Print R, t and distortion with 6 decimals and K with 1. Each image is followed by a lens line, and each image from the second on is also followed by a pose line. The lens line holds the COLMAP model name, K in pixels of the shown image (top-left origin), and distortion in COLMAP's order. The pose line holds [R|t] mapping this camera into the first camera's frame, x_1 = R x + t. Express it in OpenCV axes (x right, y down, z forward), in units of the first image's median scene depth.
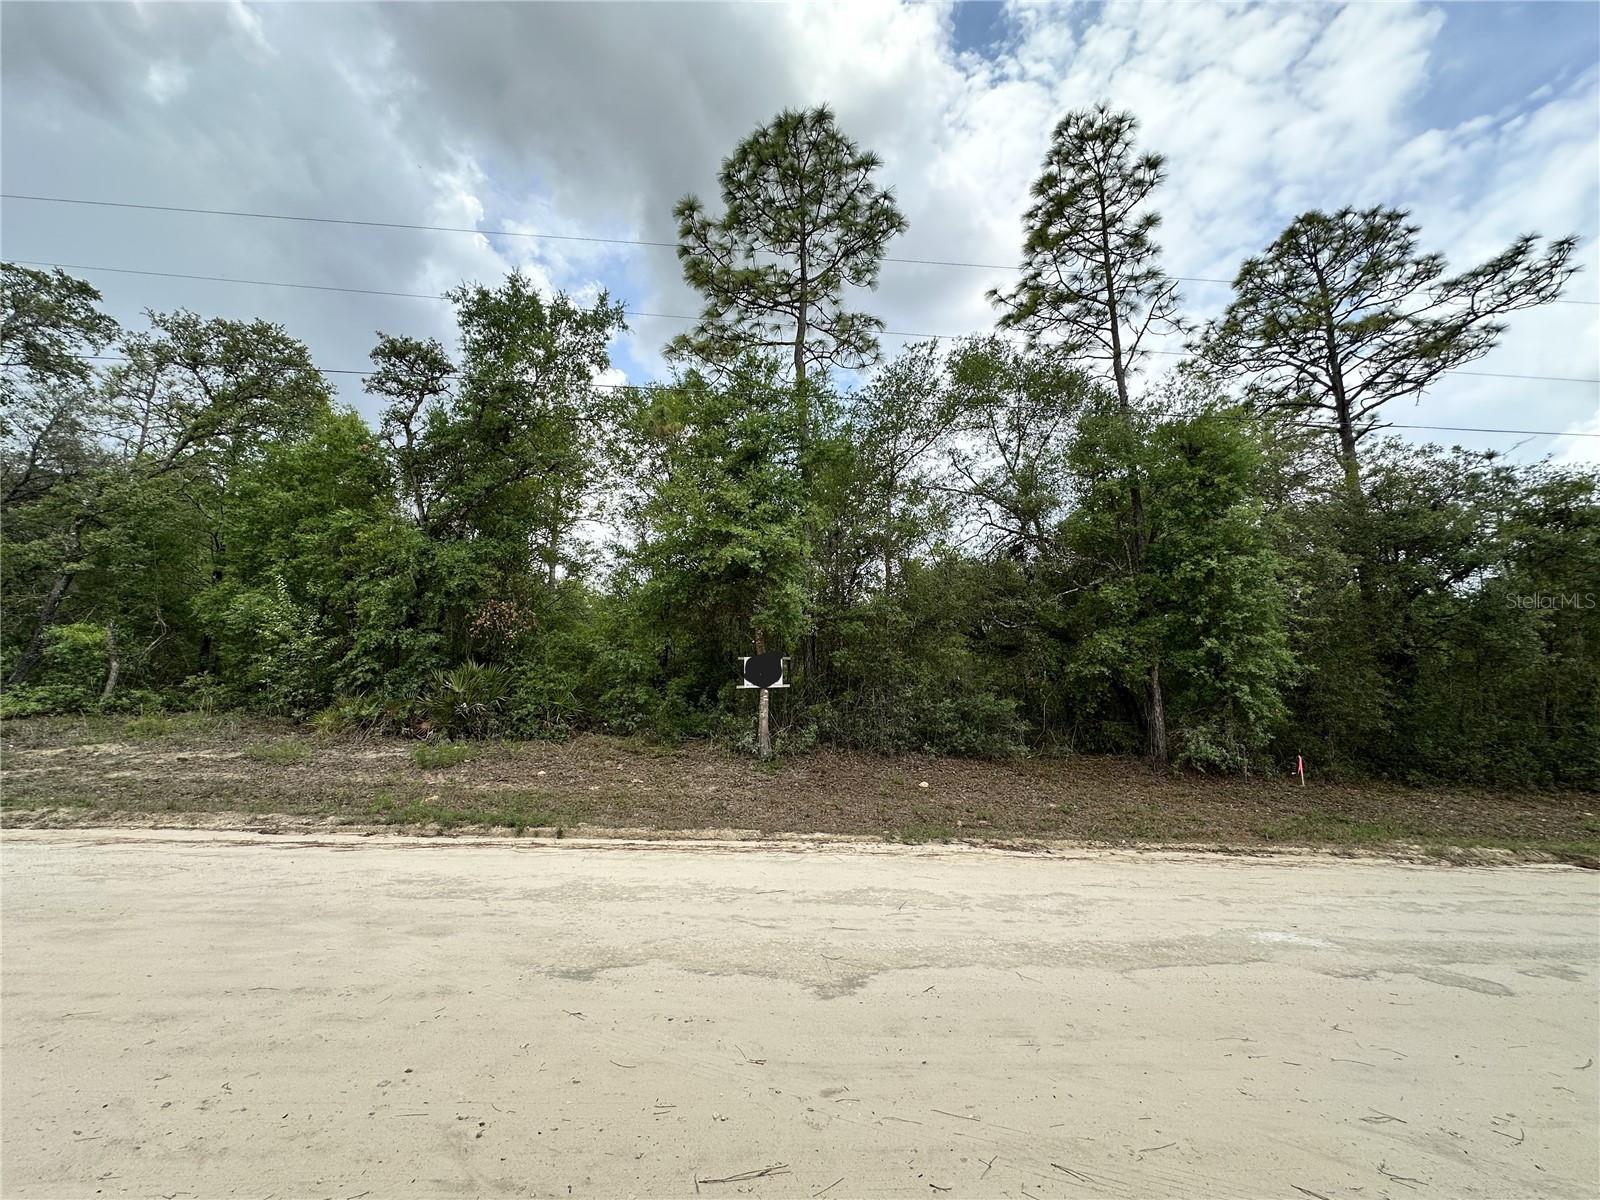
lens RADIAL K [[654.7, 0, 803.3], [0, 654.7, 587.5], [0, 0, 1]] dist [0.006820, -0.000080]
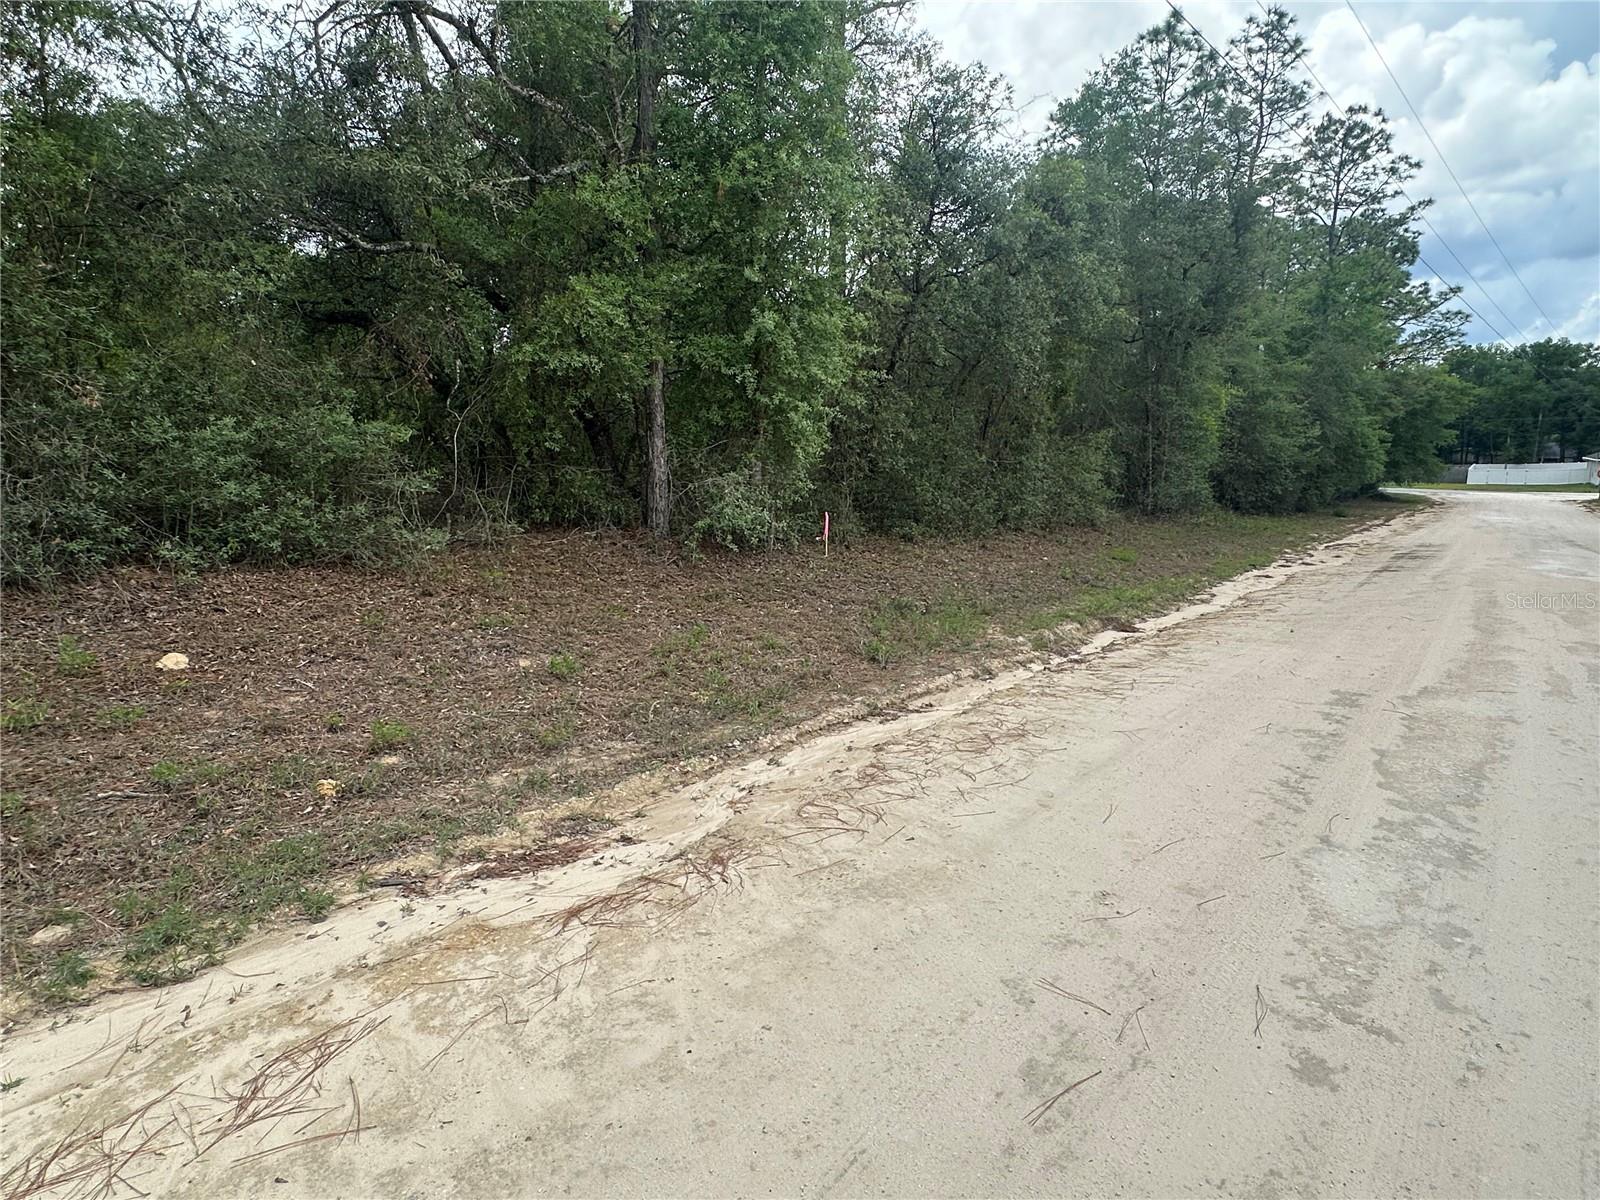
lens RADIAL K [[906.7, 0, 792.9], [0, 906.7, 605.9], [0, 0, 1]] dist [-0.000659, 0.001587]
pose [[0.686652, -0.132225, 0.714861, 0.063624], [-0.126865, 0.946438, 0.296917, 0.080169], [-0.715831, -0.294570, 0.633099, 0.426937]]
